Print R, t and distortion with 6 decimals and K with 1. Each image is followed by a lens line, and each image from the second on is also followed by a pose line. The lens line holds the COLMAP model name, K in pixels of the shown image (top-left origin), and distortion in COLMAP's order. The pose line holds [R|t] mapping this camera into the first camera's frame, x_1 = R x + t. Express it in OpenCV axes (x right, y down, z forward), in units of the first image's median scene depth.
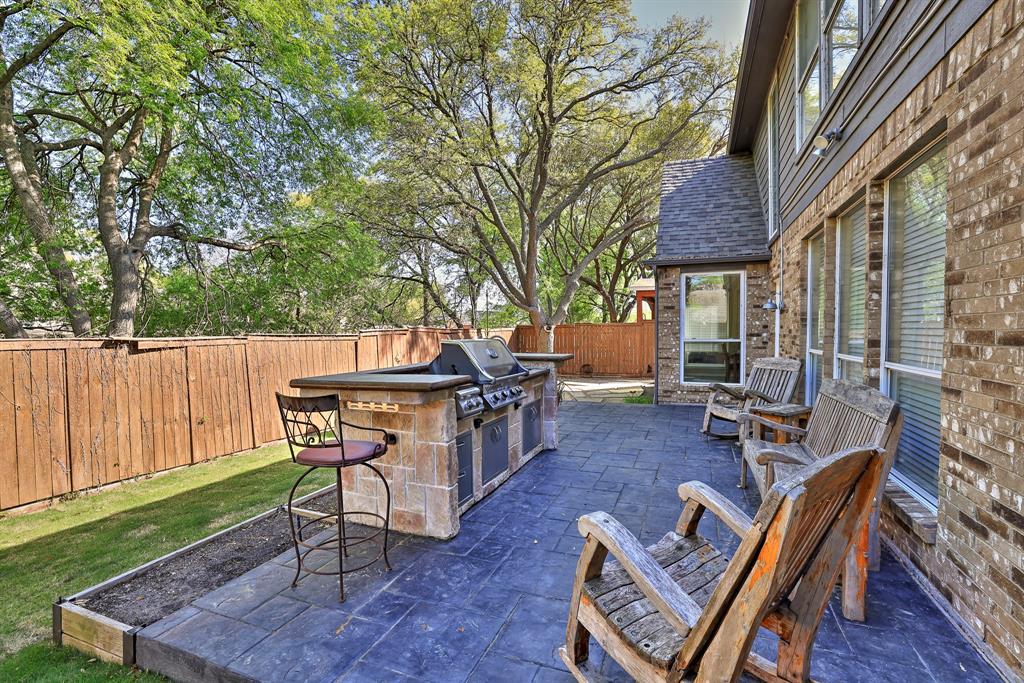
lens RADIAL K [[459.7, 0, 515.8], [0, 459.7, 343.1], [0, 0, 1]] dist [-0.025191, 0.004156]
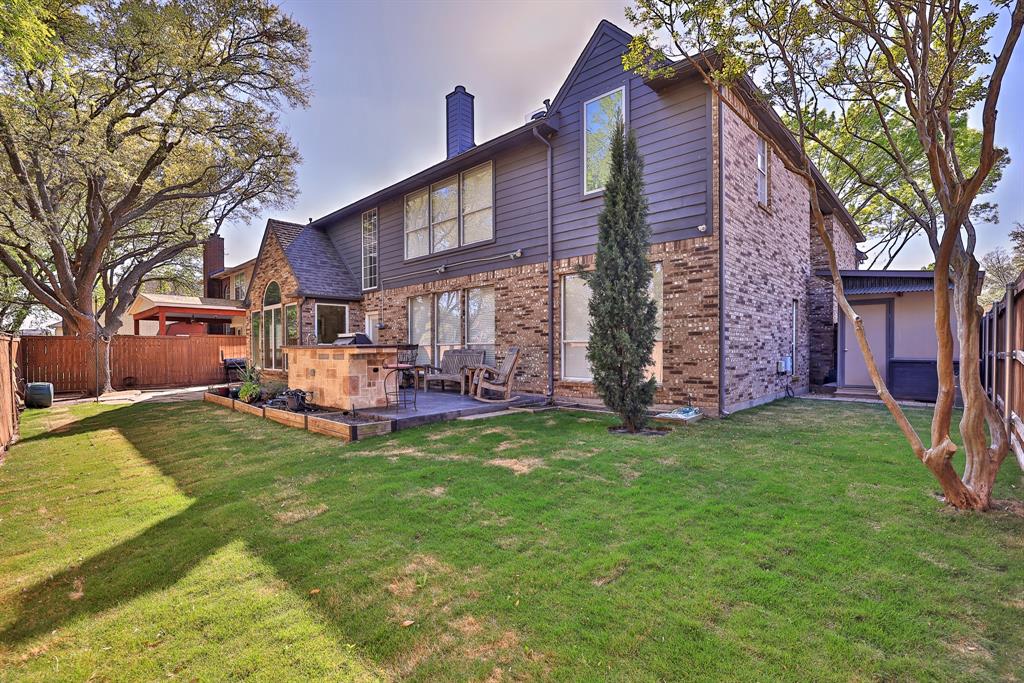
lens RADIAL K [[459.7, 0, 518.0], [0, 459.7, 350.9], [0, 0, 1]] dist [-0.025191, 0.004156]
pose [[0.361468, -0.000477, 0.932384, -1.366576], [0.034843, 0.999308, -0.012996, 0.097175], [-0.931733, 0.037185, 0.361234, -0.363298]]
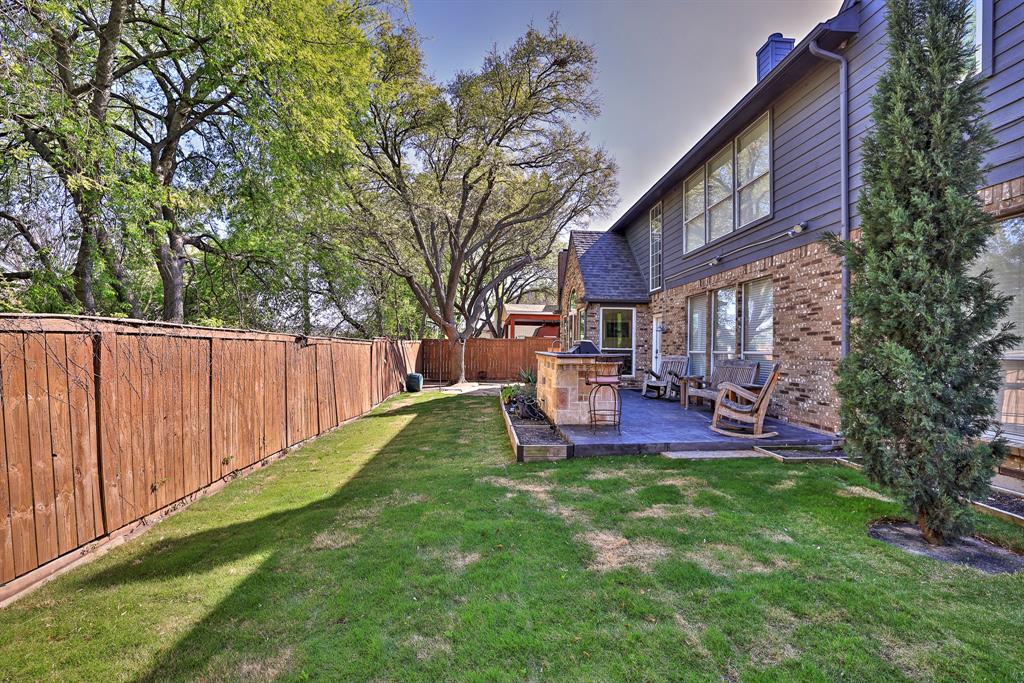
lens RADIAL K [[459.7, 0, 525.2], [0, 459.7, 339.4], [0, 0, 1]] dist [-0.025191, 0.004156]
pose [[0.897723, 0.025348, 0.439830, -0.917337], [-0.003896, 0.998761, -0.049609, 0.065970], [-0.440543, 0.042821, 0.896710, -0.512564]]
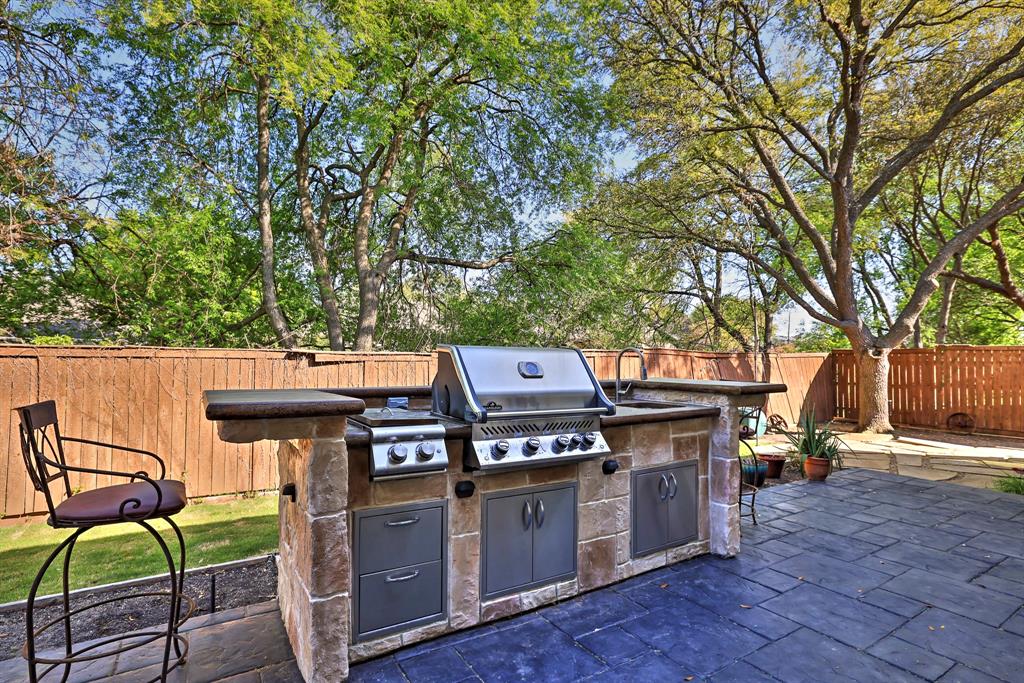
lens RADIAL K [[504.6, 0, 520.1], [0, 504.6, 348.5], [0, 0, 1]] dist [-0.015101, 0.003040]
pose [[0.809174, 0.001962, -0.587566, 0.222610], [-0.030929, 0.998750, -0.039259, 0.014494], [0.586755, 0.049941, 0.808223, 0.344369]]
